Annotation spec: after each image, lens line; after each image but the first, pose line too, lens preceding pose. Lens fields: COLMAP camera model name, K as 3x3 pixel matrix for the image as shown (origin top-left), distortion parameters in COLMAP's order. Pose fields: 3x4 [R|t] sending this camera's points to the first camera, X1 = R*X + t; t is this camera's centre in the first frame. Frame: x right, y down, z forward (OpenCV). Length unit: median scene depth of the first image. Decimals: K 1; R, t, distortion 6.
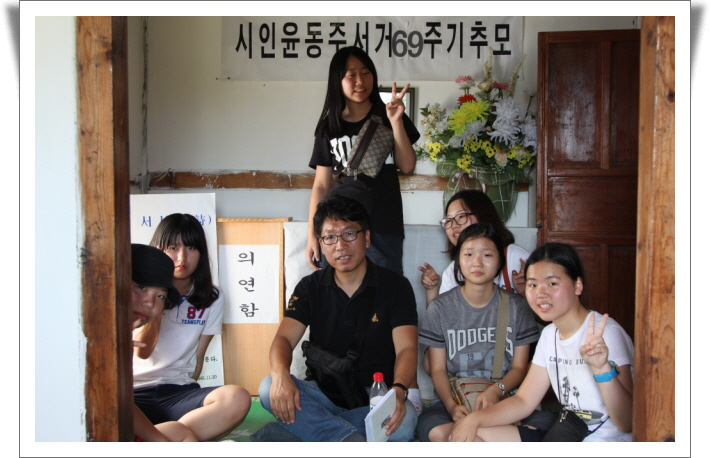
lens RADIAL K [[931.1, 0, 355.0], [0, 931.1, 229.0], [0, 0, 1]] dist [-0.018900, 0.033749]
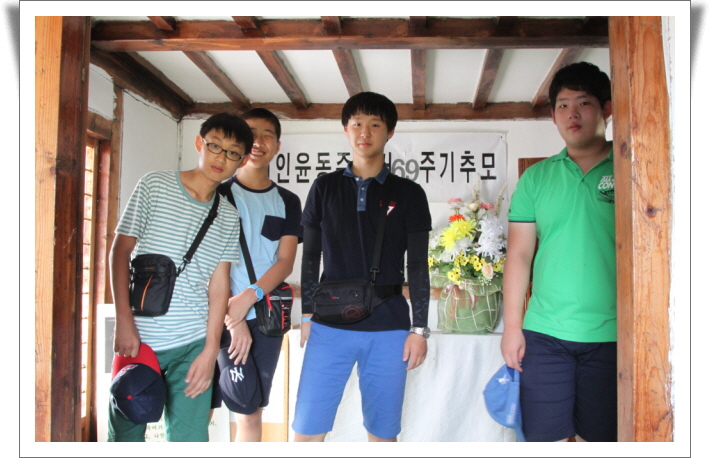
lens RADIAL K [[707.0, 0, 355.0], [0, 707.0, 229.0], [0, 0, 1]] dist [-0.111262, 0.043205]
pose [[0.998510, -0.000997, -0.054562, 0.042452], [-0.005917, 0.991959, -0.126421, -0.018199], [0.054249, 0.126556, 0.990475, 0.149985]]
